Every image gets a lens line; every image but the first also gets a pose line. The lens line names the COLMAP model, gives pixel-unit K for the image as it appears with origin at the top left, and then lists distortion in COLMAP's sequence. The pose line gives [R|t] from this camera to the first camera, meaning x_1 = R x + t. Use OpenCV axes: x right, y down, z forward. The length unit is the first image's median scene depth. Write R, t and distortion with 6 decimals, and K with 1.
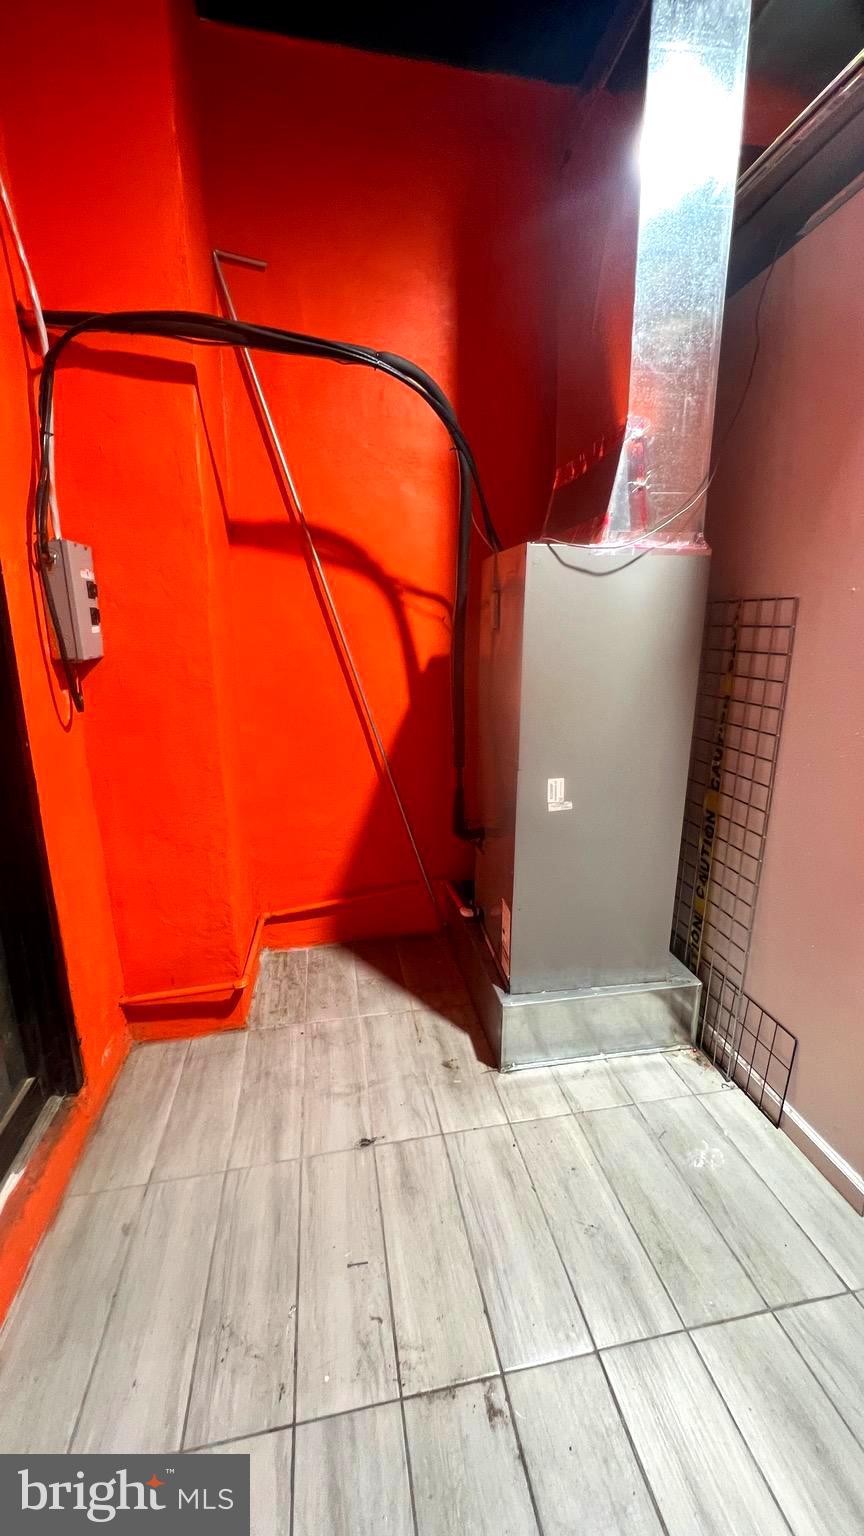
lens RADIAL K [[600.8, 0, 433.9], [0, 600.8, 766.0], [0, 0, 1]] dist [-0.012424, -0.000031]
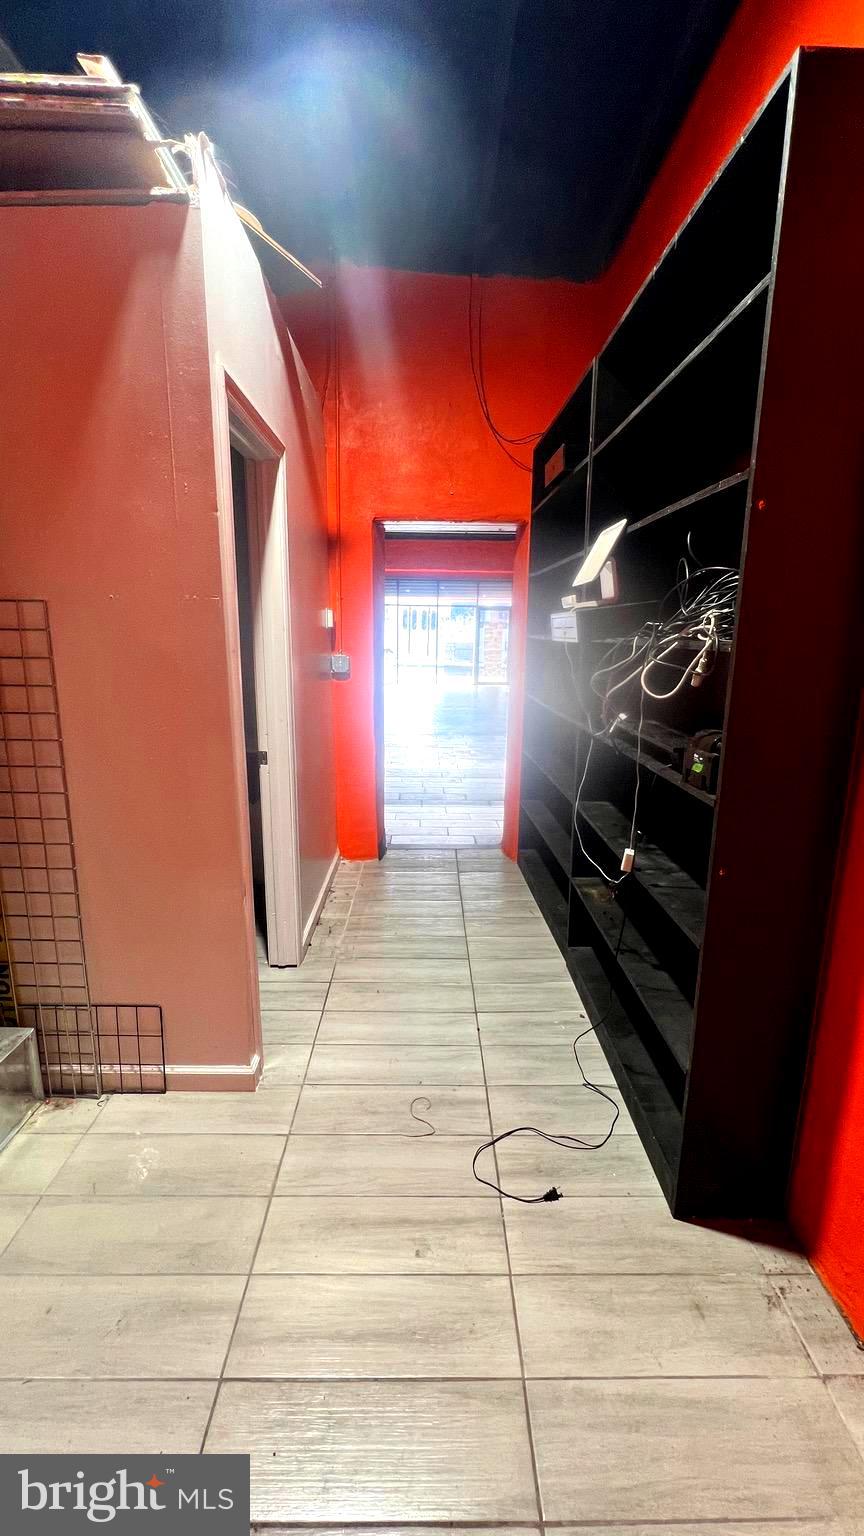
lens RADIAL K [[621.0, 0, 429.8], [0, 621.0, 771.3], [0, 0, 1]] dist [0.001956, 0.000278]
pose [[0.163736, -0.204990, 0.964971, -0.312795], [0.205045, 0.963882, 0.169967, -0.048723], [-0.964960, 0.170033, 0.199855, 0.211679]]
